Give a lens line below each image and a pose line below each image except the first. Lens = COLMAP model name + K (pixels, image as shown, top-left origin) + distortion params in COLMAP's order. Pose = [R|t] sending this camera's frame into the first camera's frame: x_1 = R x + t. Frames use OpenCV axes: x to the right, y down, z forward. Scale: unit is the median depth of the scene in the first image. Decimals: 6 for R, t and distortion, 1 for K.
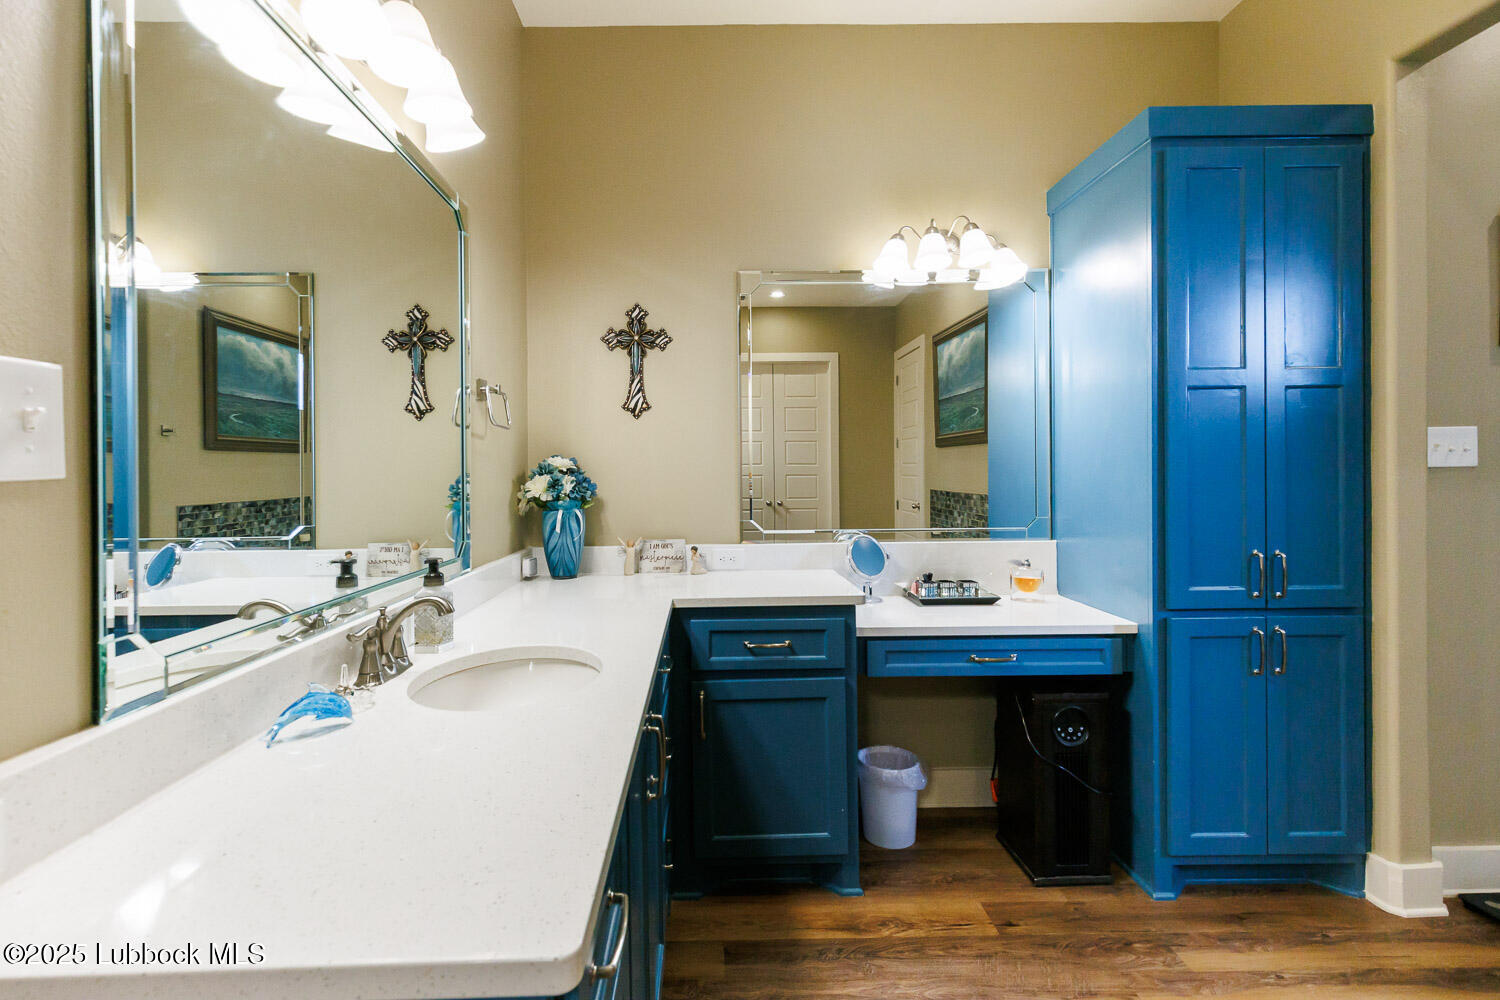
lens RADIAL K [[669.6, 0, 754.6], [0, 669.6, 487.7], [0, 0, 1]] dist [0.003551, -0.000393]
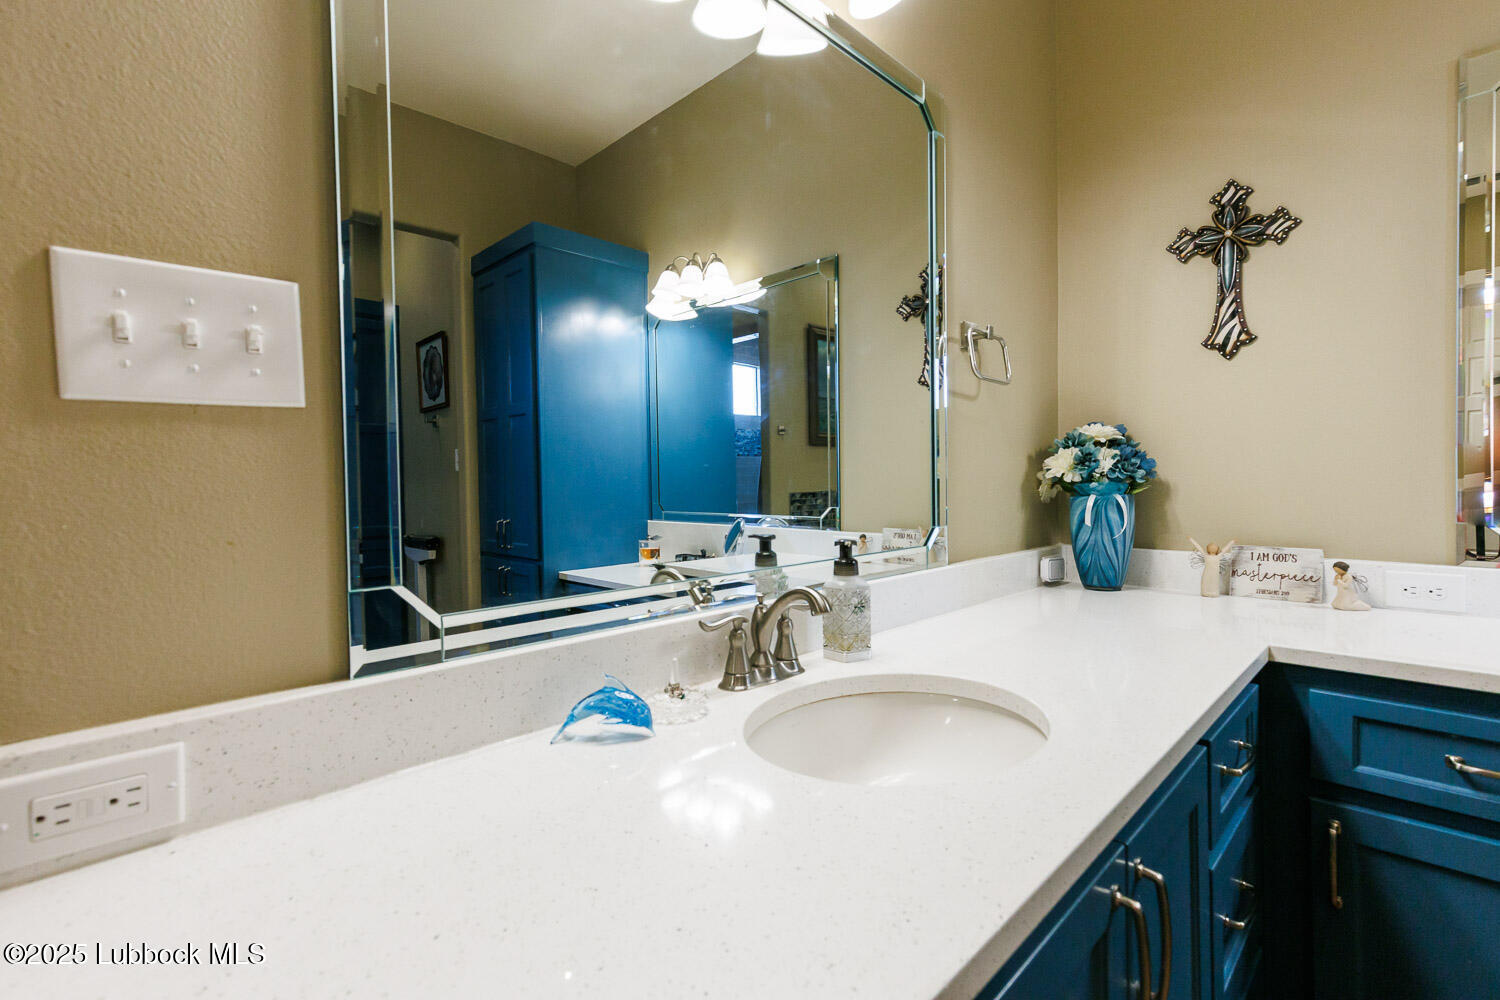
lens RADIAL K [[674.5, 0, 747.6], [0, 674.5, 497.4], [0, 0, 1]] dist [0.005531, -0.000944]
pose [[0.652768, 0.016380, -0.757381, 0.020830], [-0.005210, 0.999840, 0.017133, 0.024617], [0.757540, -0.007238, 0.652749, 0.230029]]
